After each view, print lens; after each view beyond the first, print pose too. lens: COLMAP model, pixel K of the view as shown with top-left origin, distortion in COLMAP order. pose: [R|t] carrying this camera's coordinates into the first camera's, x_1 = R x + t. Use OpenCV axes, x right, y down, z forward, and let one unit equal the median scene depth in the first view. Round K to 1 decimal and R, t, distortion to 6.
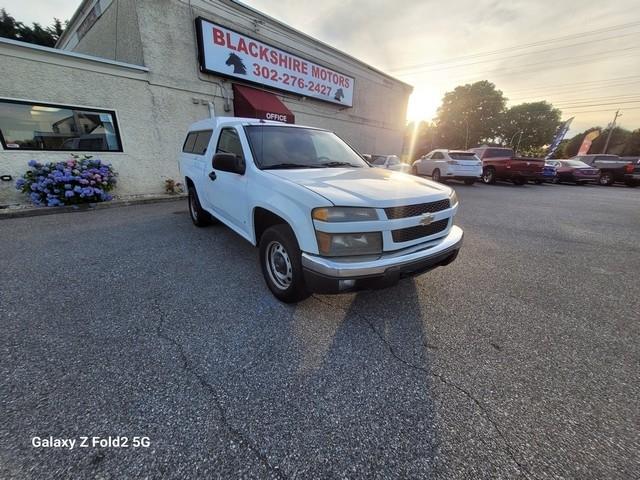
lens RADIAL K [[265.3, 0, 304.6], [0, 265.3, 246.8], [0, 0, 1]] dist [-0.003257, -0.000292]
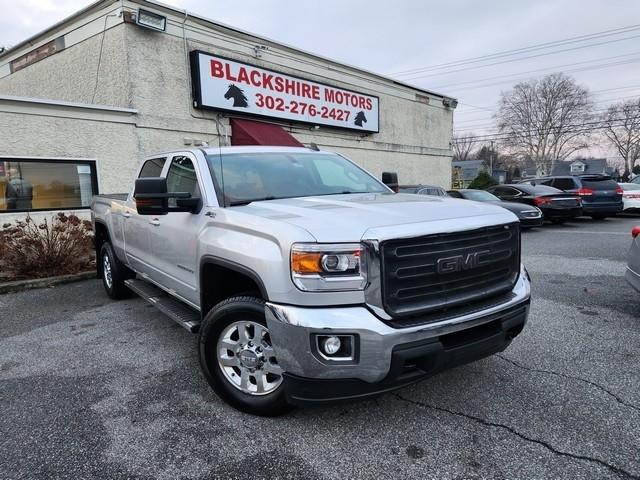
lens RADIAL K [[459.5, 0, 321.7], [0, 459.5, 239.2], [0, 0, 1]] dist [0.090571, -0.079378]
pose [[0.996879, -0.059845, 0.051490, -0.090403], [0.070043, 0.971343, -0.227125, 0.067256], [-0.036422, 0.230023, 0.972503, -0.264885]]
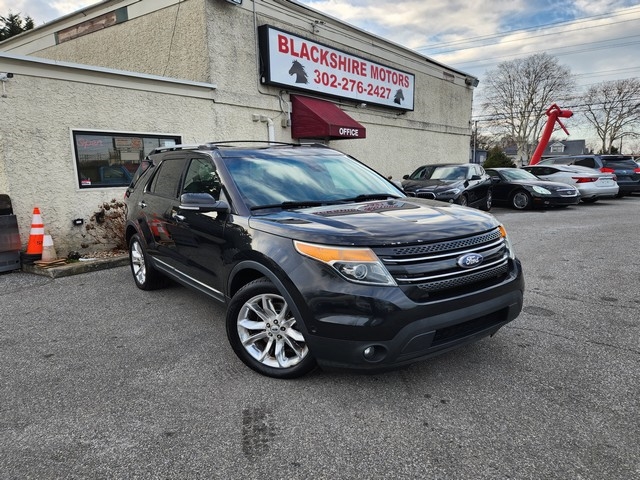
lens RADIAL K [[460.5, 0, 313.4], [0, 460.5, 241.7], [0, 0, 1]] dist [0.083564, -0.075328]
pose [[0.993572, -0.062251, 0.094553, -0.351327], [0.078174, 0.981401, -0.175333, 0.063587], [-0.081880, 0.181598, 0.979958, -0.277680]]
